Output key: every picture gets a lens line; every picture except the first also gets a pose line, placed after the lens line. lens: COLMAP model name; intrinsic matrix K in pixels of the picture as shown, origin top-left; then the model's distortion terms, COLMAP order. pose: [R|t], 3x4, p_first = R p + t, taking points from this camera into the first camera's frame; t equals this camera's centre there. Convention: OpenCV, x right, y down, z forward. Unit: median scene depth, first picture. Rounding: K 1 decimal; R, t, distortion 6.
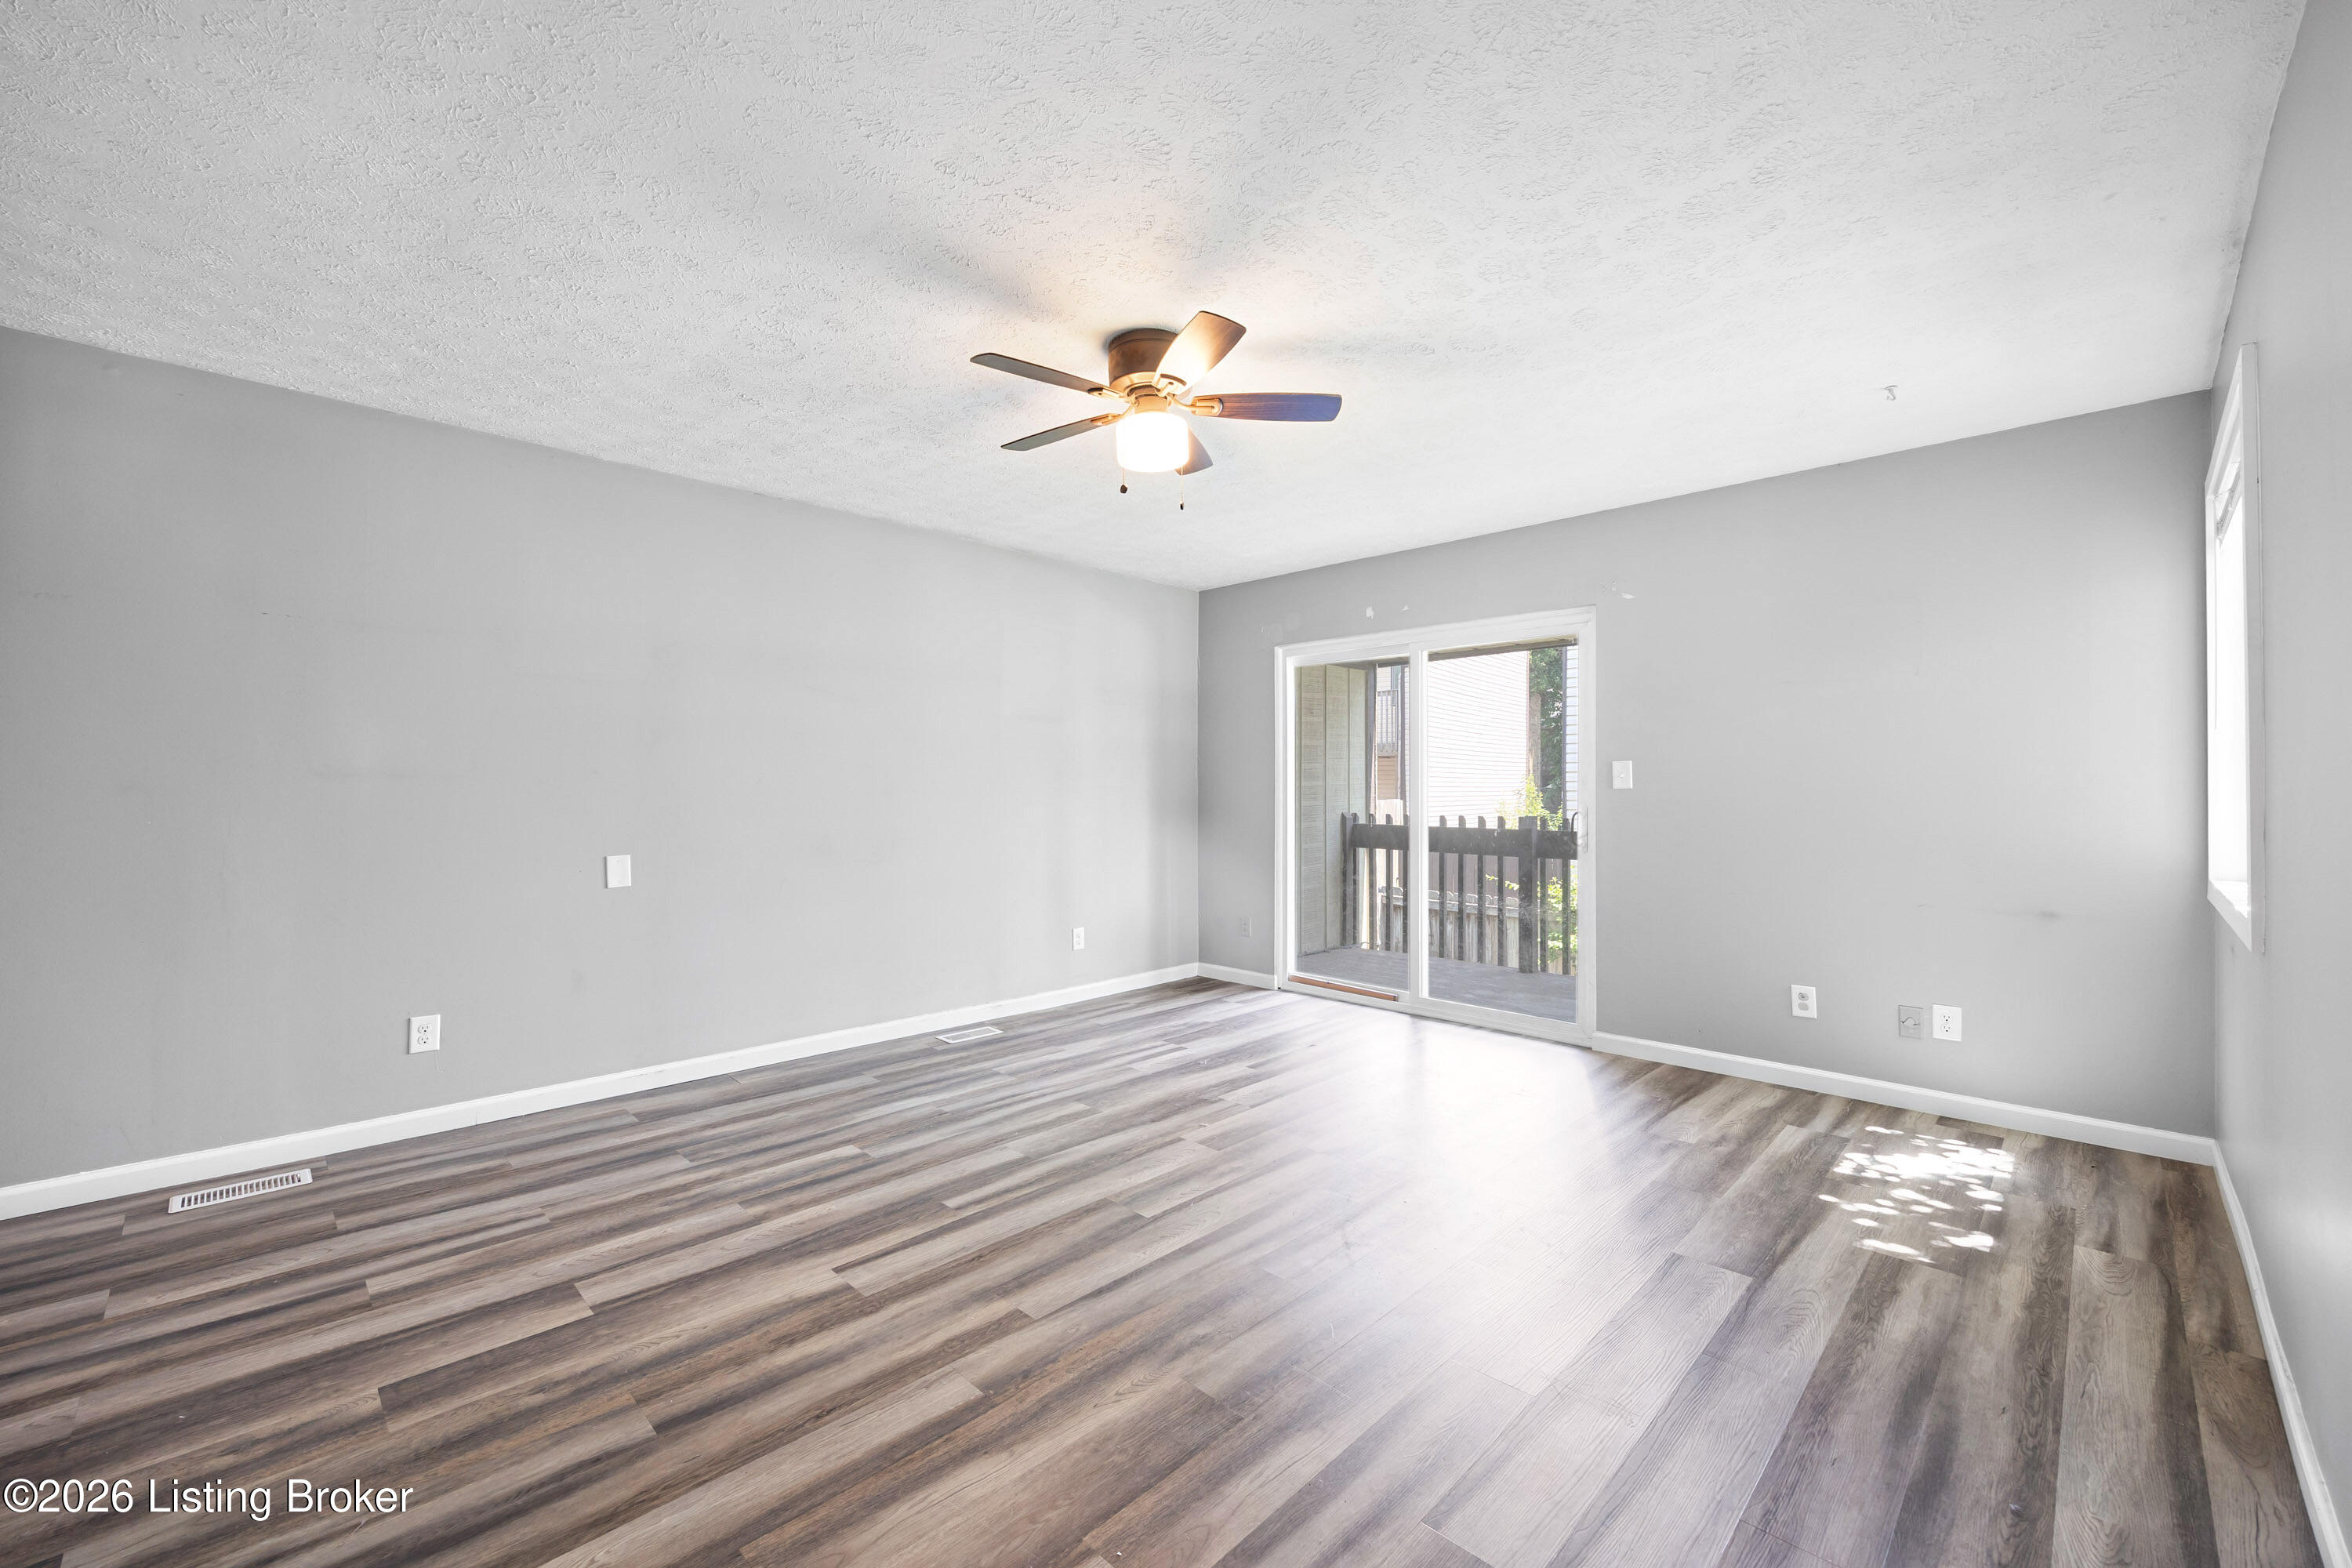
lens RADIAL K [[922.7, 0, 1180.3], [0, 922.7, 774.0], [0, 0, 1]] dist [-0.003108, -0.000765]
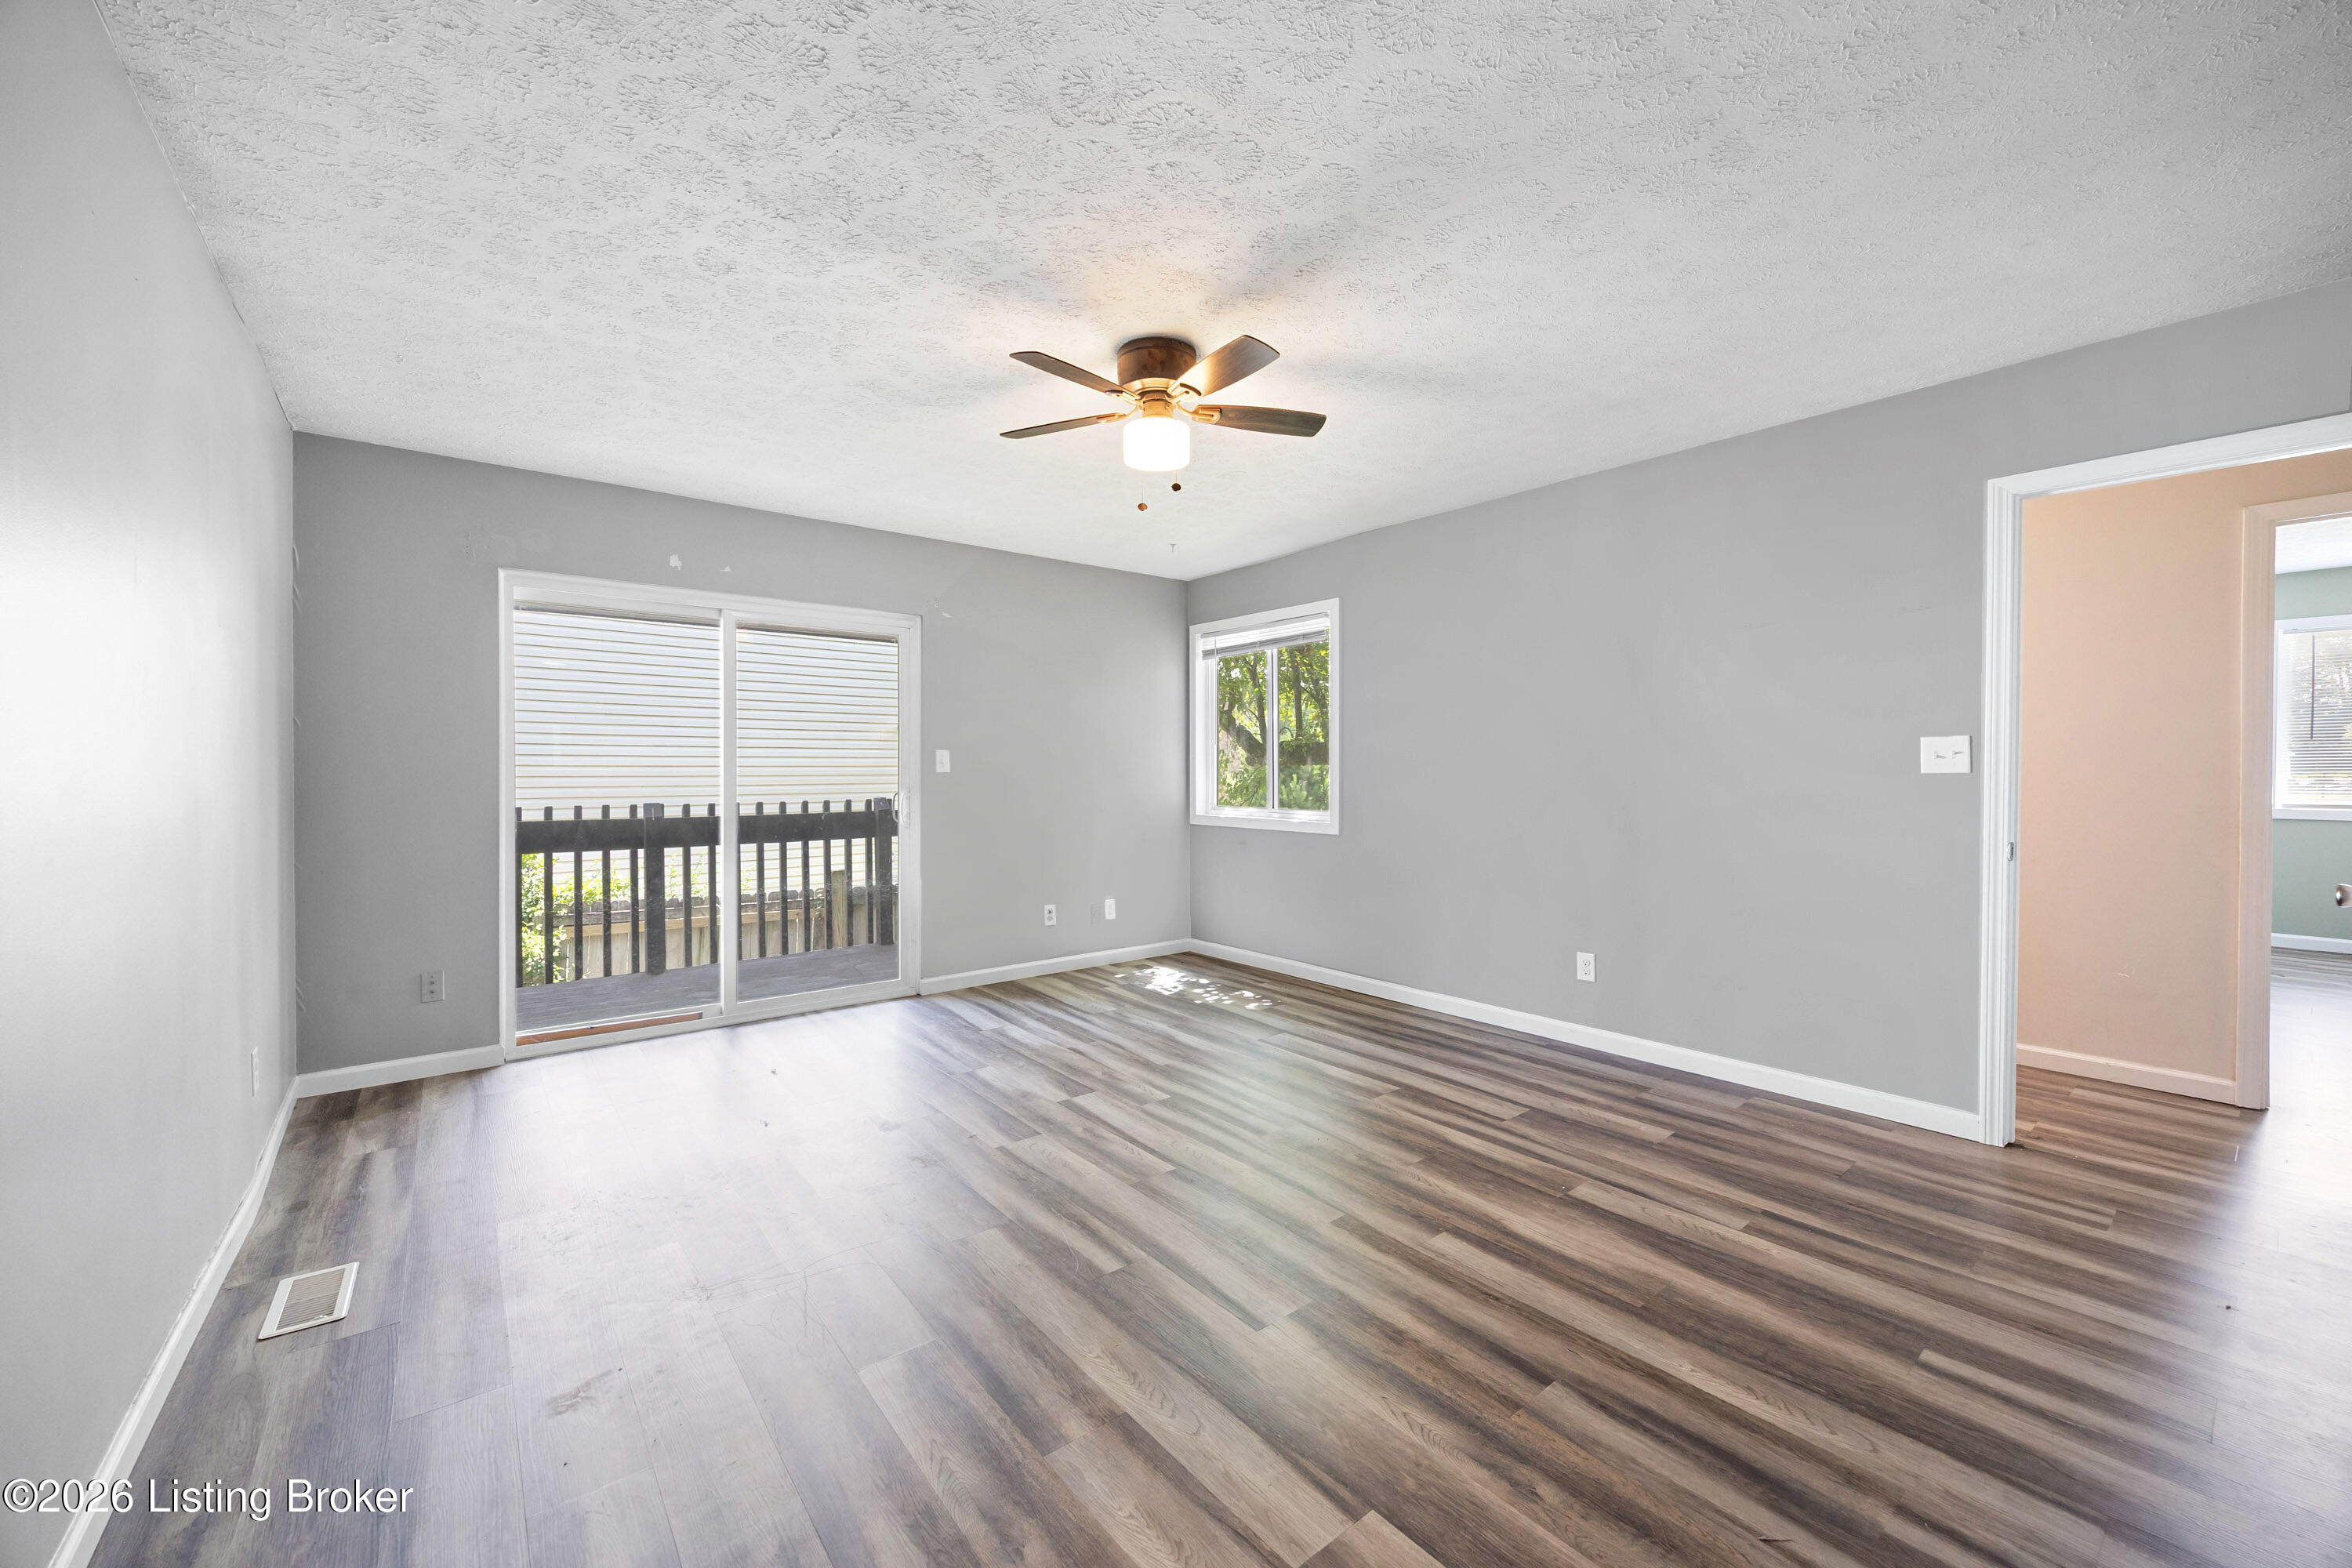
lens RADIAL K [[922.7, 0, 1181.9], [0, 922.7, 785.8], [0, 0, 1]] dist [-0.003108, -0.000765]
pose [[0.112515, -0.017122, 0.993503, -1.441787], [-0.012745, 0.999744, 0.018672, 0.012794], [-0.993568, -0.014763, 0.112268, 1.142806]]
